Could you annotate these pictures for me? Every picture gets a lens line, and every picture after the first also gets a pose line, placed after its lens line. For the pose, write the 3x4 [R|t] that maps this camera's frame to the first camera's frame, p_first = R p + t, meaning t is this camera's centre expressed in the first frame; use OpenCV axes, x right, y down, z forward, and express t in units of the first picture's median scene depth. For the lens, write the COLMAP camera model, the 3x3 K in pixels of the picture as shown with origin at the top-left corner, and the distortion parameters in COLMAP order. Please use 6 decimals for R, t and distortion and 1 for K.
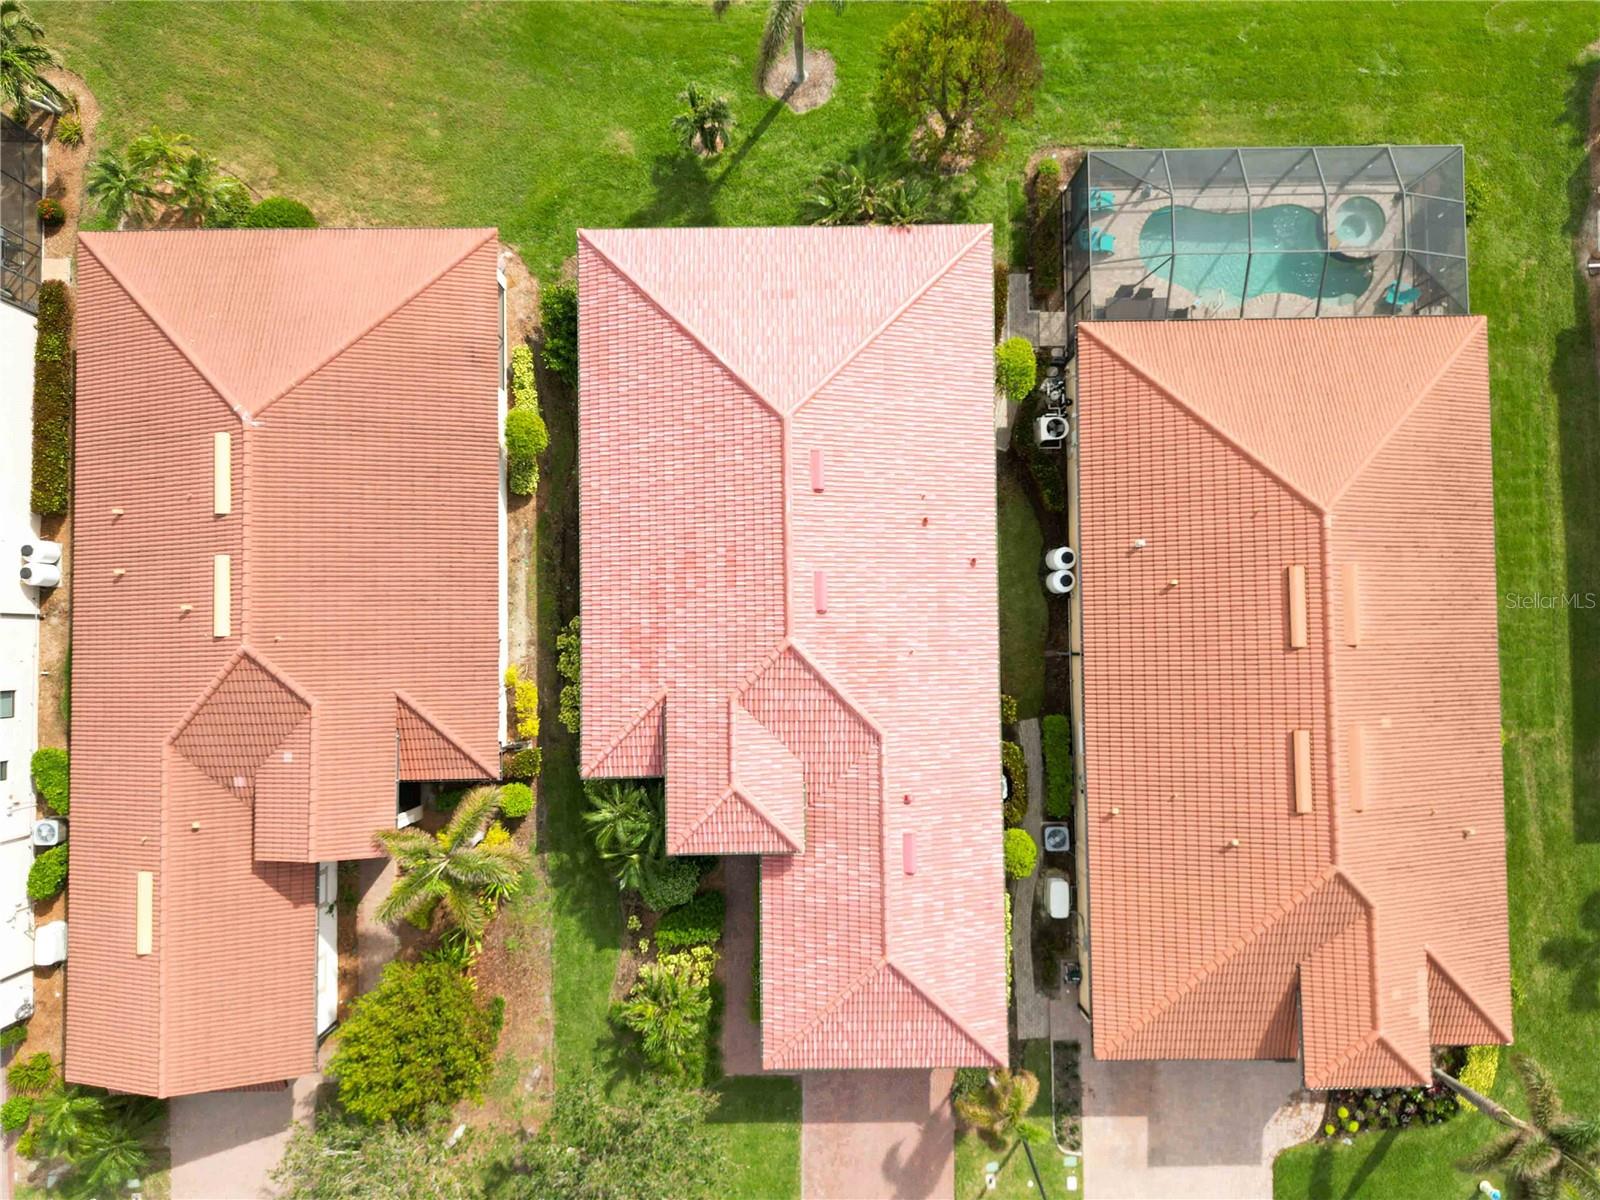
lens RADIAL K [[1127.3, 0, 795.9], [0, 1127.3, 599.8], [0, 0, 1]] dist [0.067704, -0.062439]
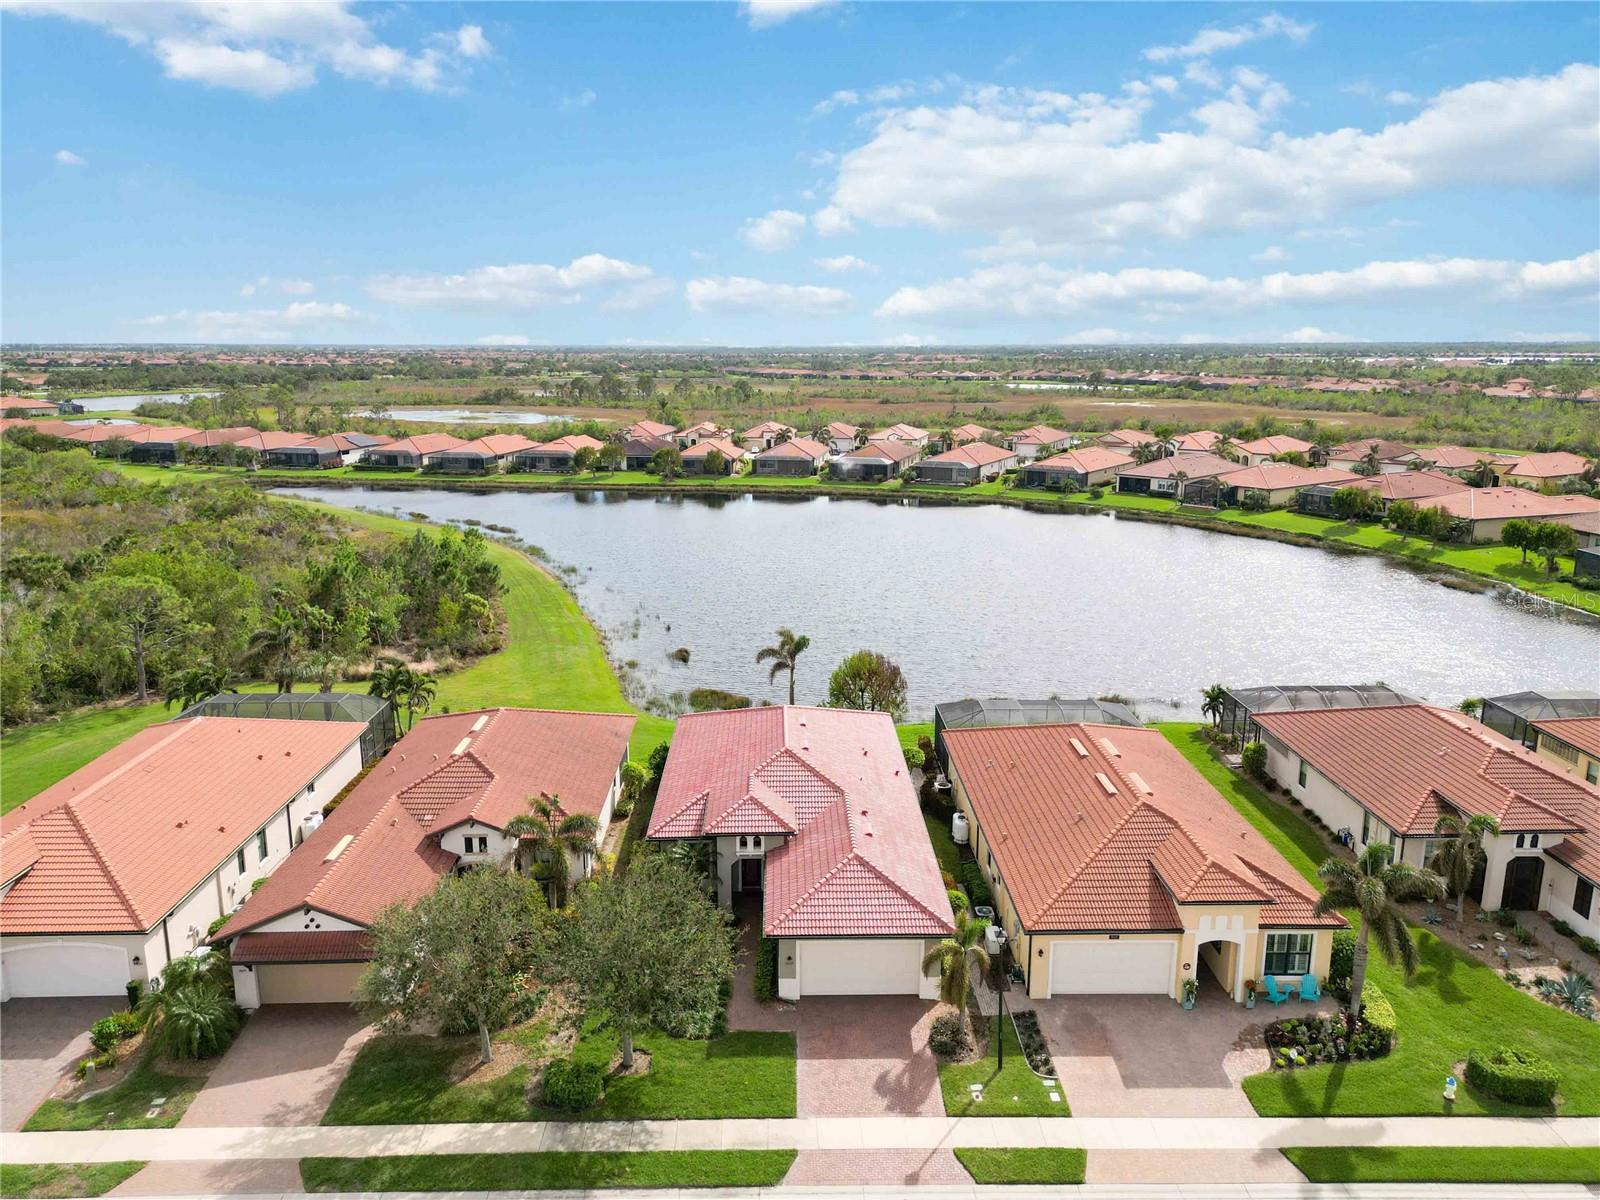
lens RADIAL K [[1127.3, 0, 802.3], [0, 1127.3, 598.1], [0, 0, 1]] dist [0.067704, -0.062439]
pose [[0.999928, -0.008526, 0.008448, 0.005168], [0.010359, 0.257612, -0.966193, 1.458029], [0.006061, 0.966211, 0.257682, 0.301320]]
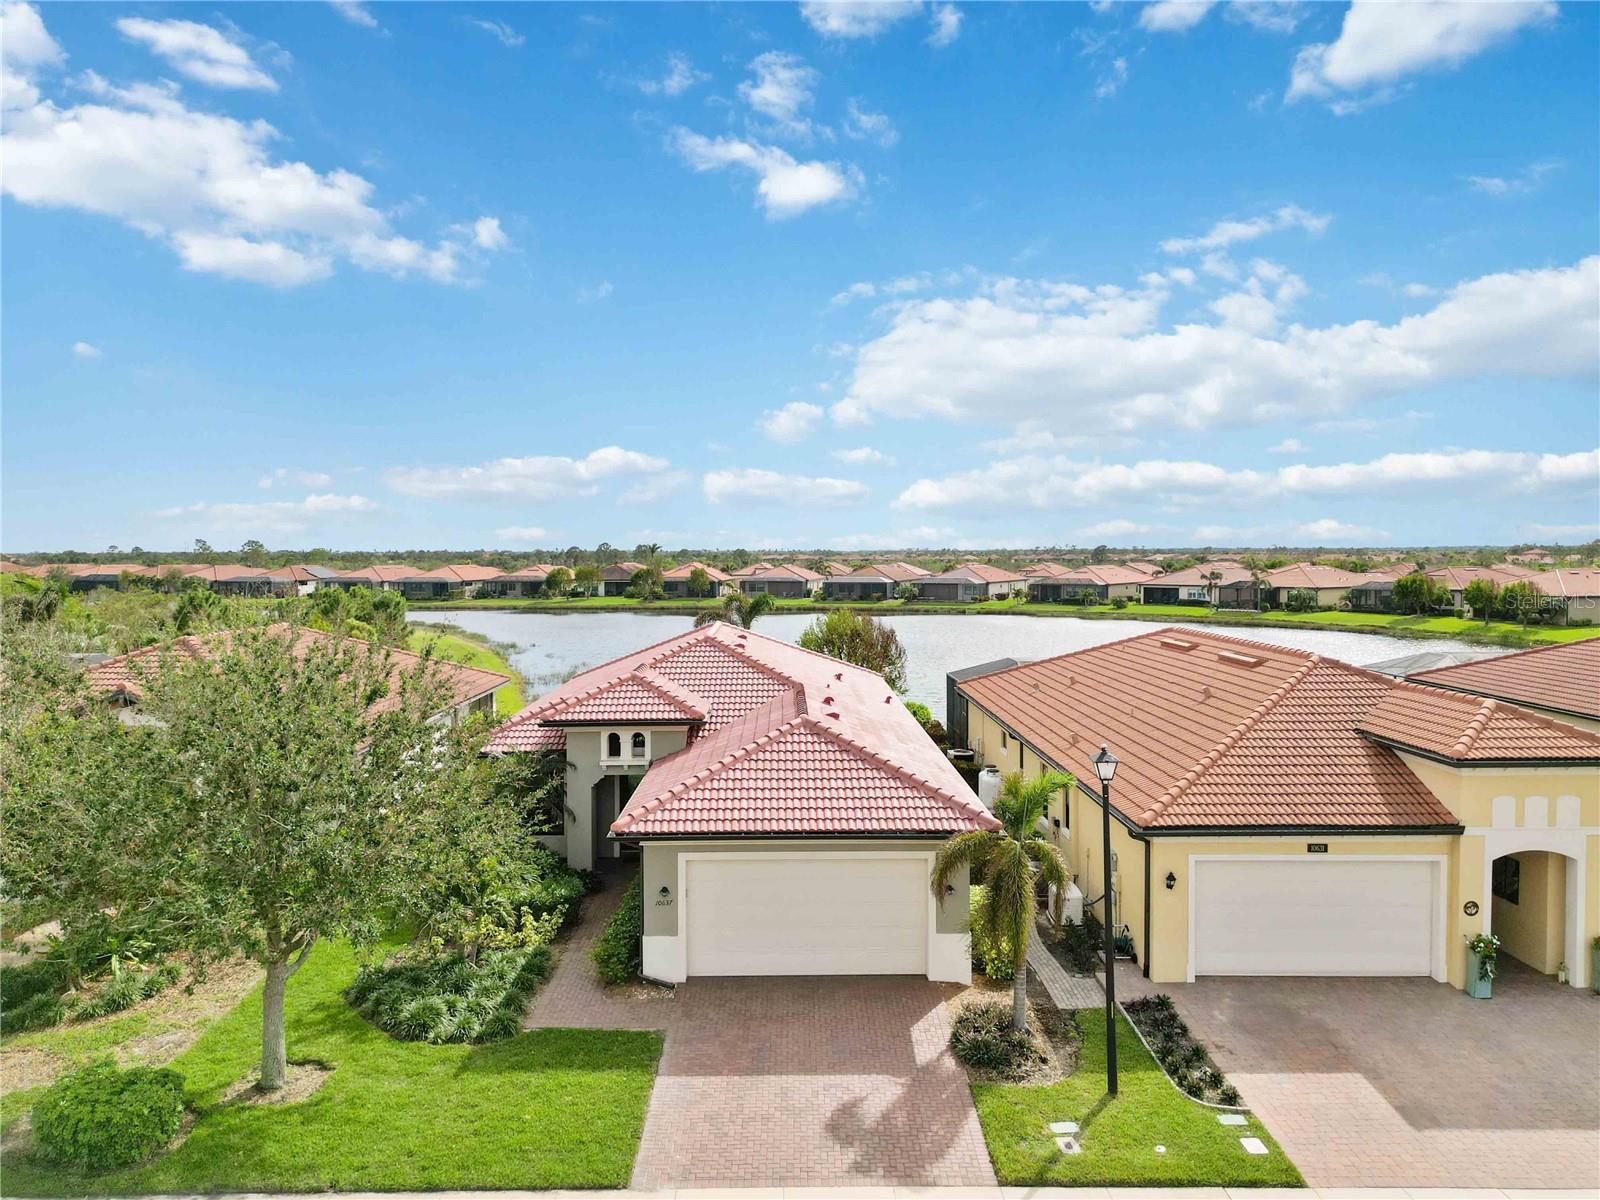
lens RADIAL K [[1127.3, 0, 800.5], [0, 1127.3, 596.9], [0, 0, 1]] dist [0.067704, -0.062439]
pose [[0.999944, -0.009839, 0.003913, 0.069971], [0.004670, 0.078109, -0.996934, 0.970941], [0.009503, 0.996896, 0.078151, 0.786053]]
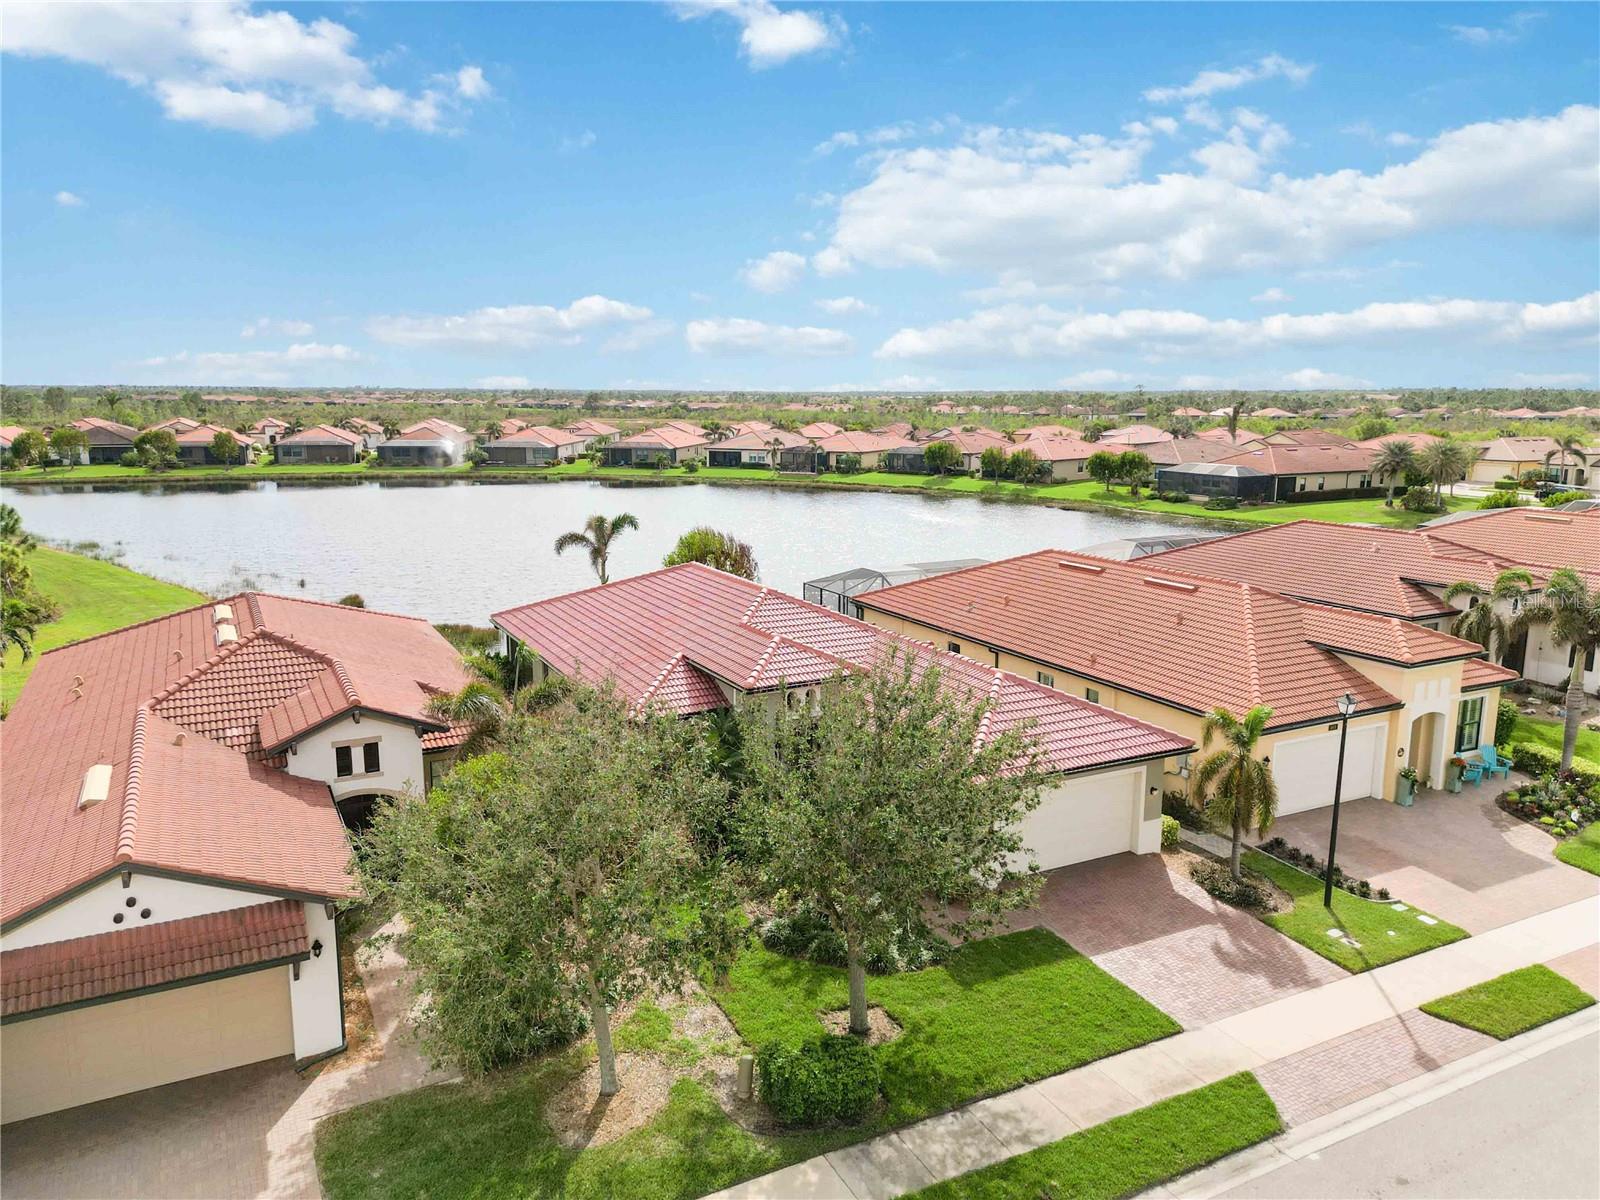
lens RADIAL K [[1127.3, 0, 801.9], [0, 1127.3, 586.7], [0, 0, 1]] dist [0.067704, -0.062439]
pose [[0.889208, -0.079324, 0.450574, -0.452102], [0.457179, 0.191140, -0.868593, 0.966030], [-0.017223, 0.978352, 0.206228, 0.671830]]
